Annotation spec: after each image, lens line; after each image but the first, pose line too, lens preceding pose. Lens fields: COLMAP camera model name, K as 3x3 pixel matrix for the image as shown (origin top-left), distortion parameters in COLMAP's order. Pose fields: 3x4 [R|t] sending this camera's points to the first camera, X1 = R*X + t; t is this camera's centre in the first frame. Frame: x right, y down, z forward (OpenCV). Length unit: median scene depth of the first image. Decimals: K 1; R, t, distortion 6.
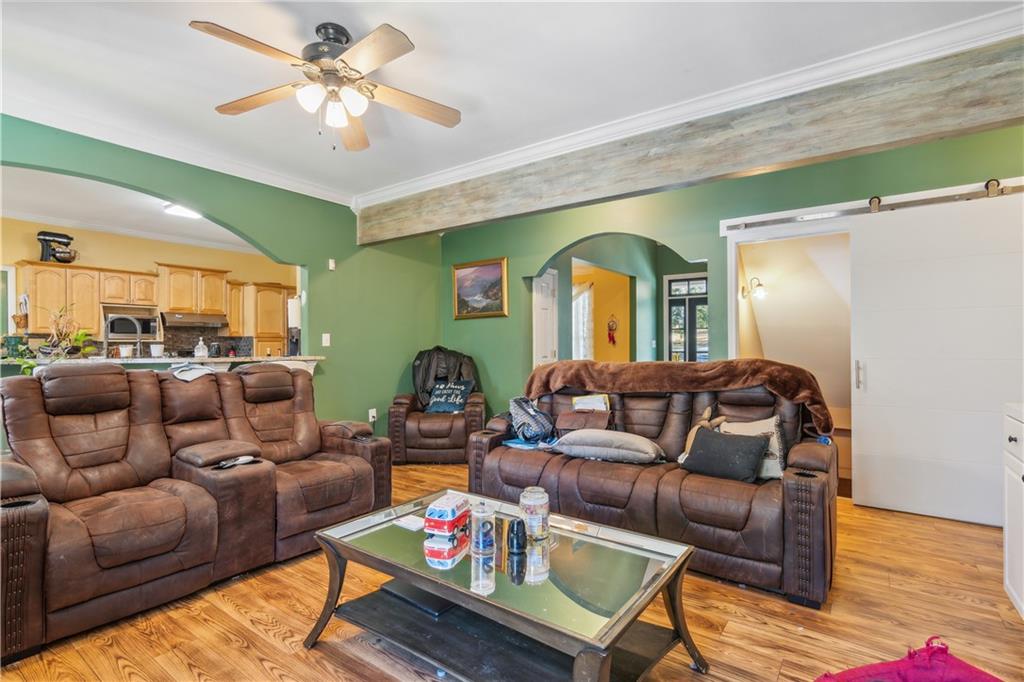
lens RADIAL K [[495.4, 0, 509.9], [0, 495.4, 342.5], [0, 0, 1]] dist [-0.000685, 0.000136]
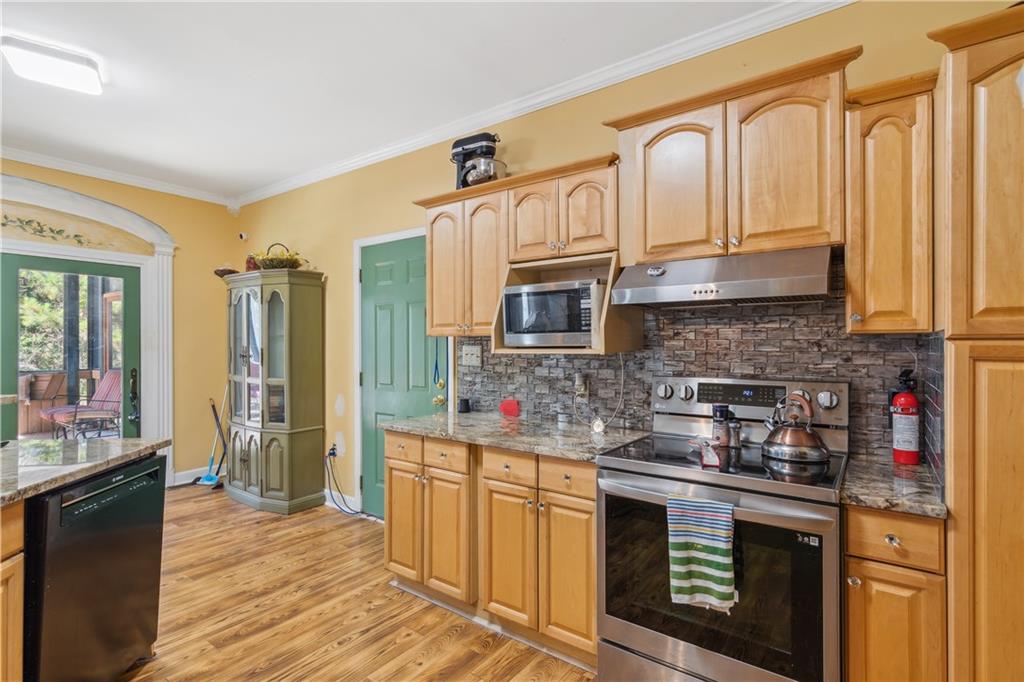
lens RADIAL K [[495.4, 0, 513.1], [0, 495.4, 341.3], [0, 0, 1]] dist [-0.000685, 0.000136]
pose [[0.001125, -0.001082, -0.999999, -0.559351], [0.003219, 0.999994, -0.001079, -0.015367], [0.999994, -0.003218, 0.001129, 1.404480]]
